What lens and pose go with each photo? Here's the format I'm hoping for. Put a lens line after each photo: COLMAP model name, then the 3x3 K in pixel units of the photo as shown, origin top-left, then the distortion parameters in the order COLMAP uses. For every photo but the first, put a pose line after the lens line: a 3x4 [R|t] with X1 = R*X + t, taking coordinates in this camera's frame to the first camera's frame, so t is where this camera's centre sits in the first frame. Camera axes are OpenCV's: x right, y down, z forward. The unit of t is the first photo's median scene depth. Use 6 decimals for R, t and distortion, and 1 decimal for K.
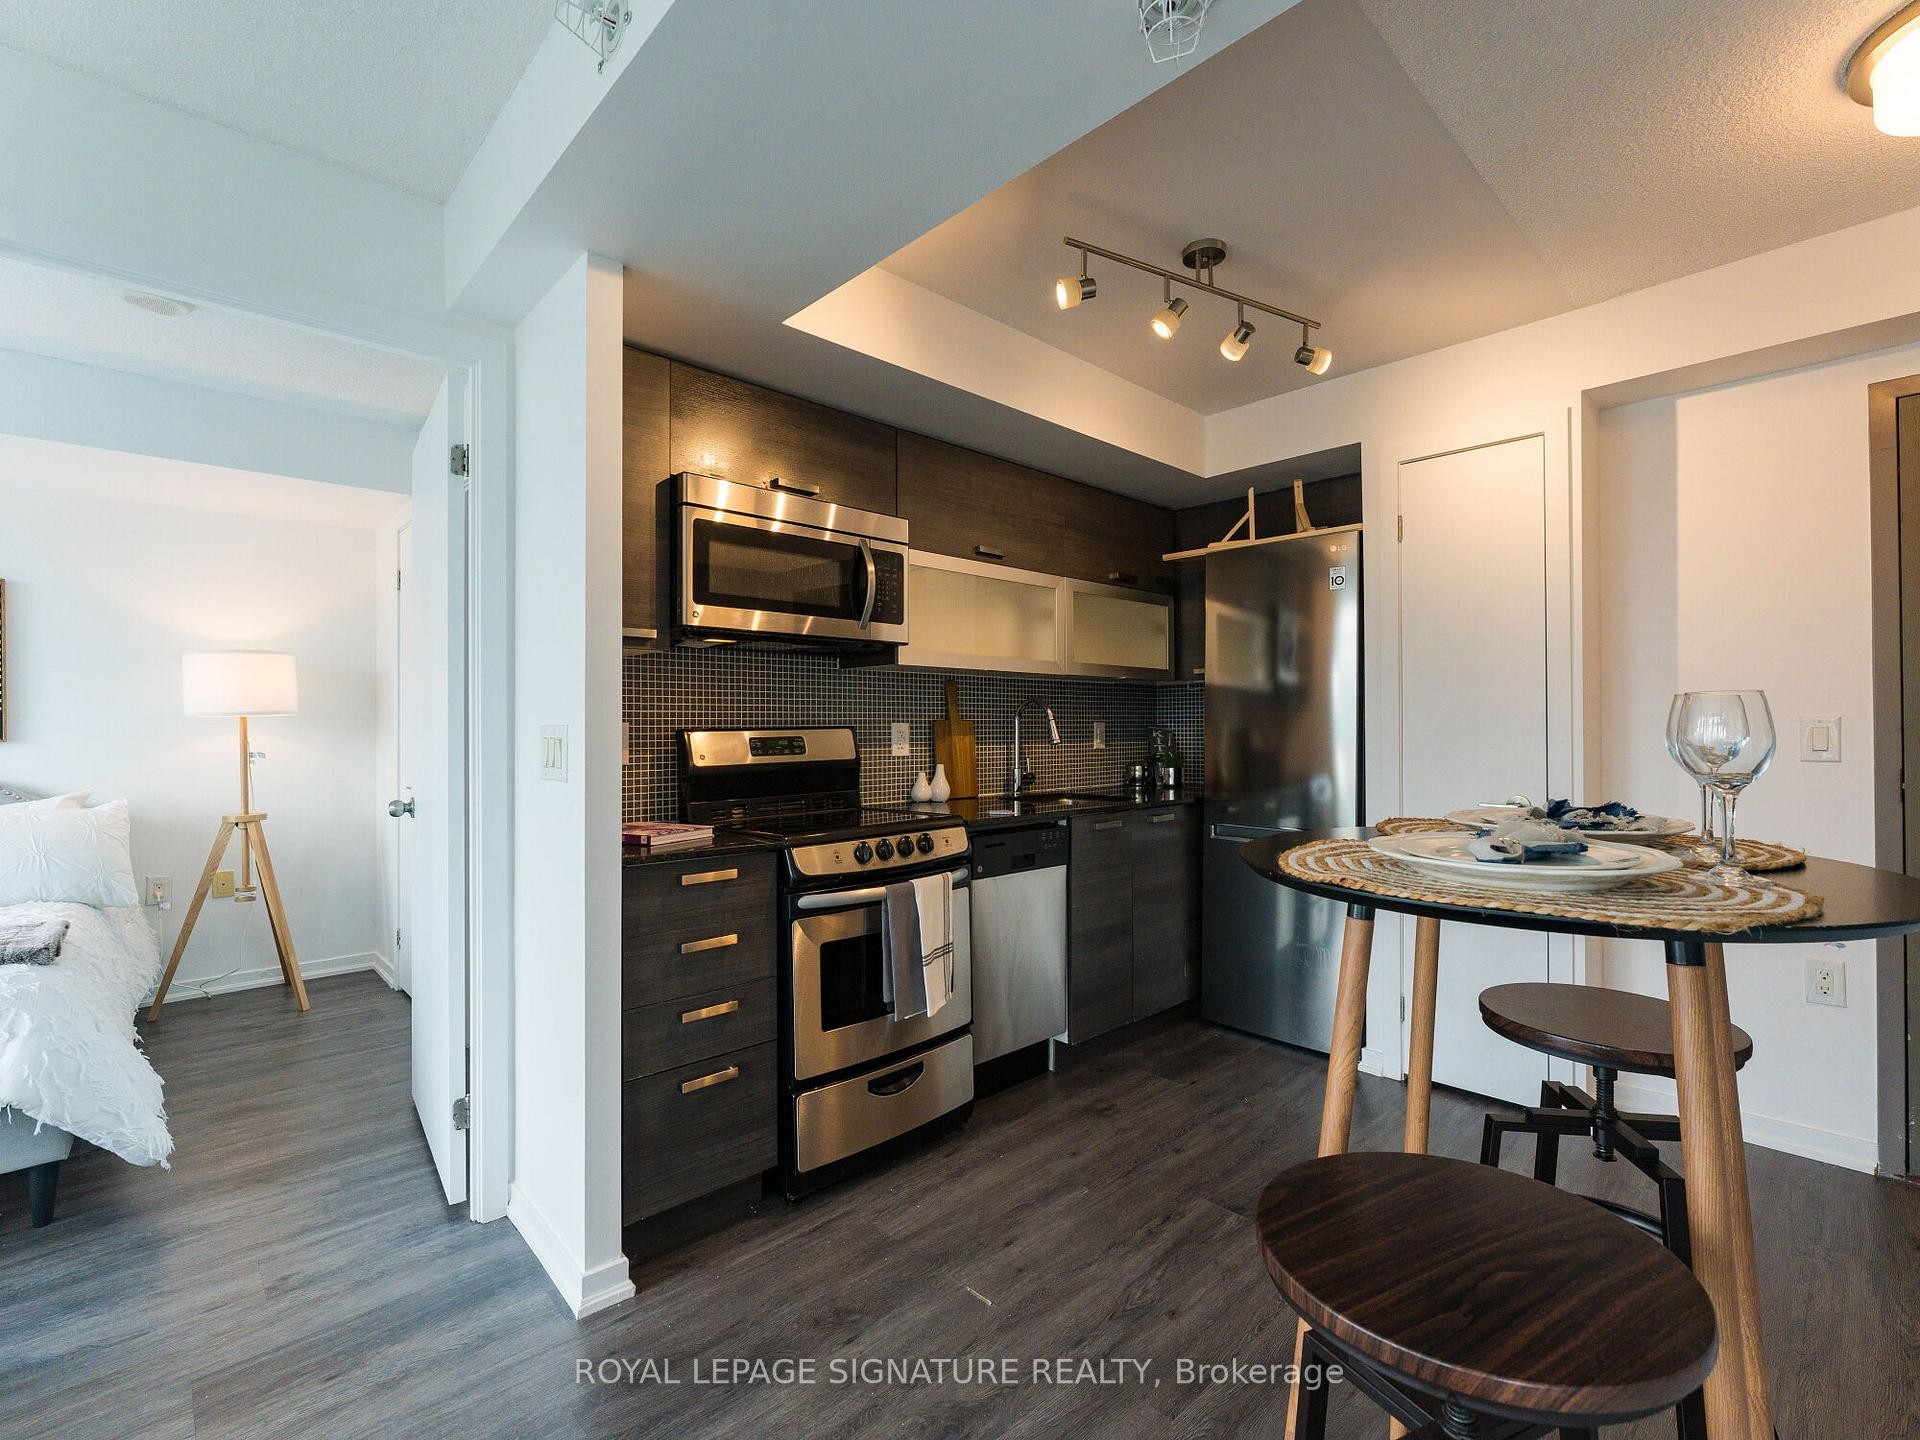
lens RADIAL K [[869.1, 0, 957.9], [0, 869.1, 721.4], [0, 0, 1]] dist [-0.006568, 0.000864]
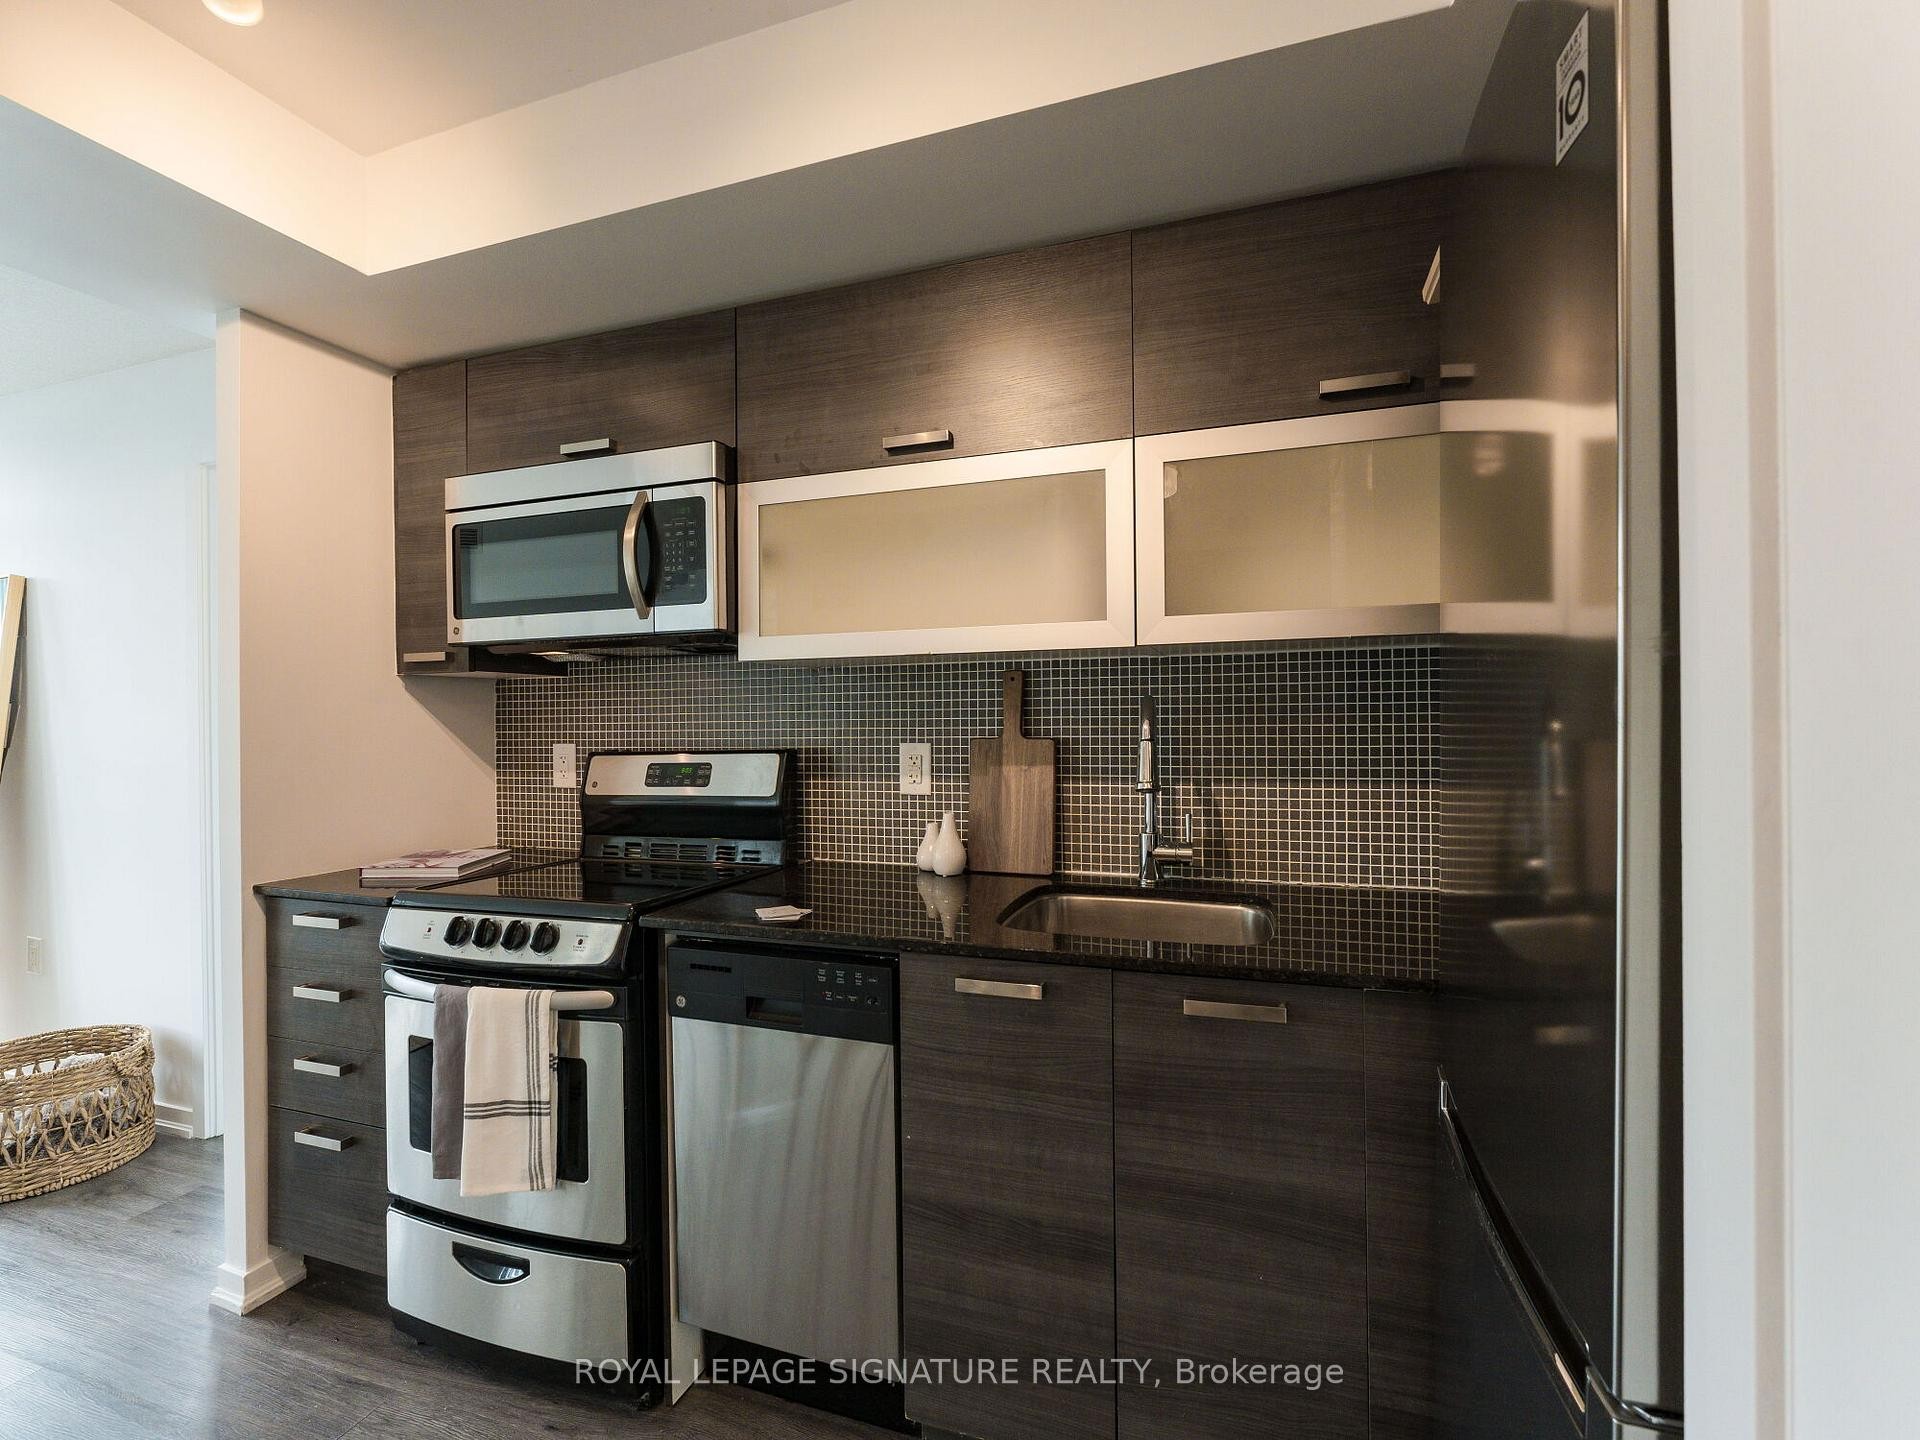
lens RADIAL K [[867.7, 0, 959.0], [0, 867.7, 720.1], [0, 0, 1]] dist [-0.005490, 0.000477]
pose [[0.459321, -0.002214, -0.888268, 0.620474], [0.015219, 0.999870, 0.005377, -0.021951], [0.888140, -0.015989, 0.459295, 0.872472]]
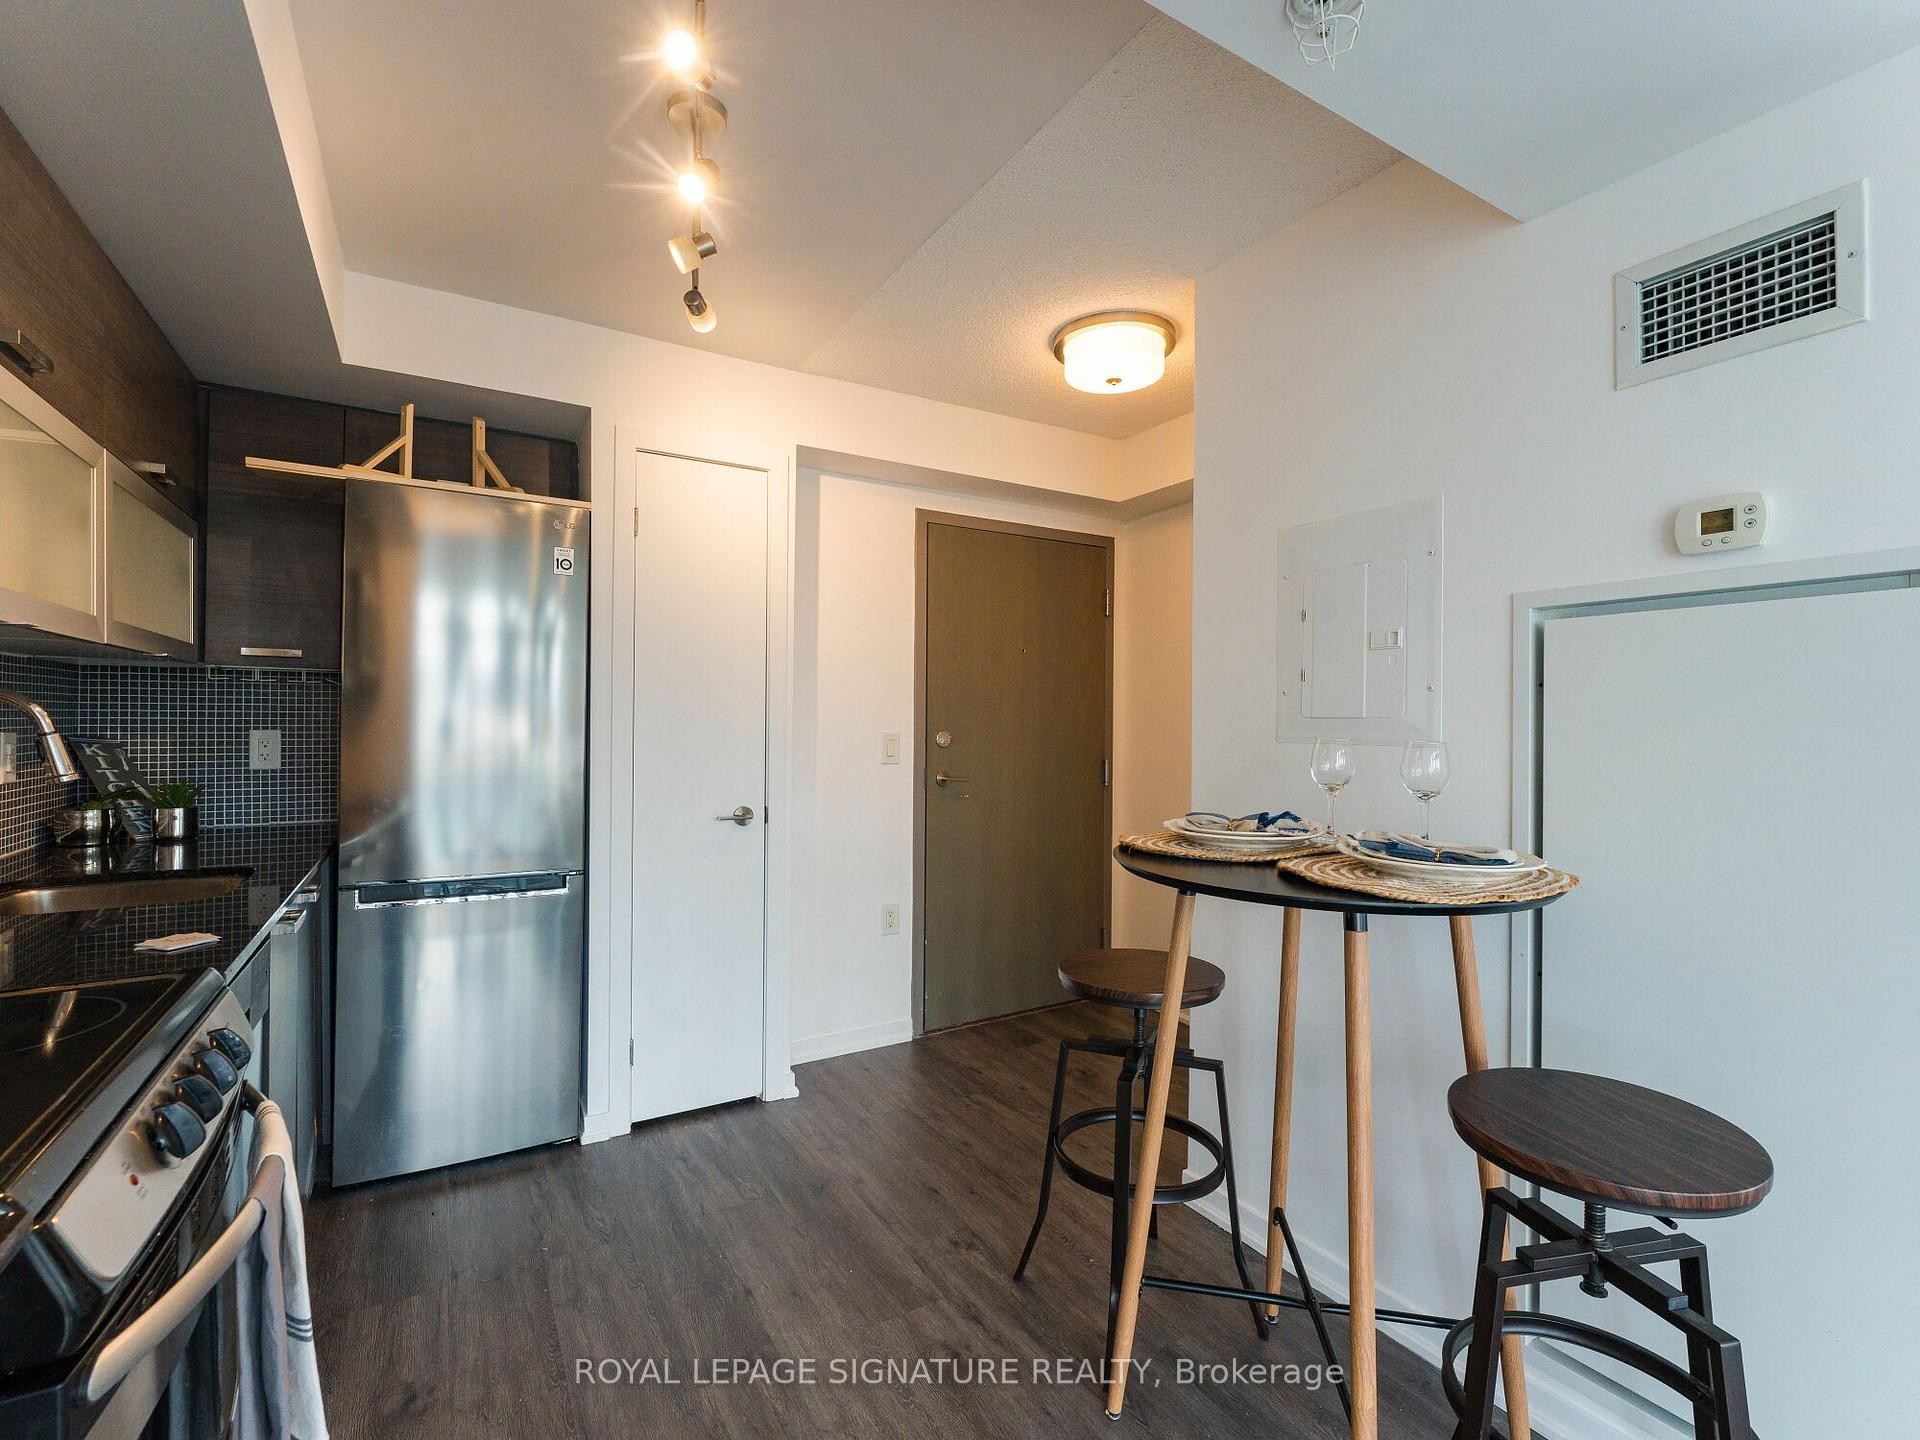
lens RADIAL K [[869.1, 0, 957.9], [0, 869.1, 721.4], [0, 0, 1]] dist [-0.006568, 0.000864]
pose [[0.214843, 0.005733, 0.976632, -0.322161], [-0.015017, 0.999884, -0.002566, -0.018467], [-0.976533, -0.014115, 0.214904, 0.511548]]
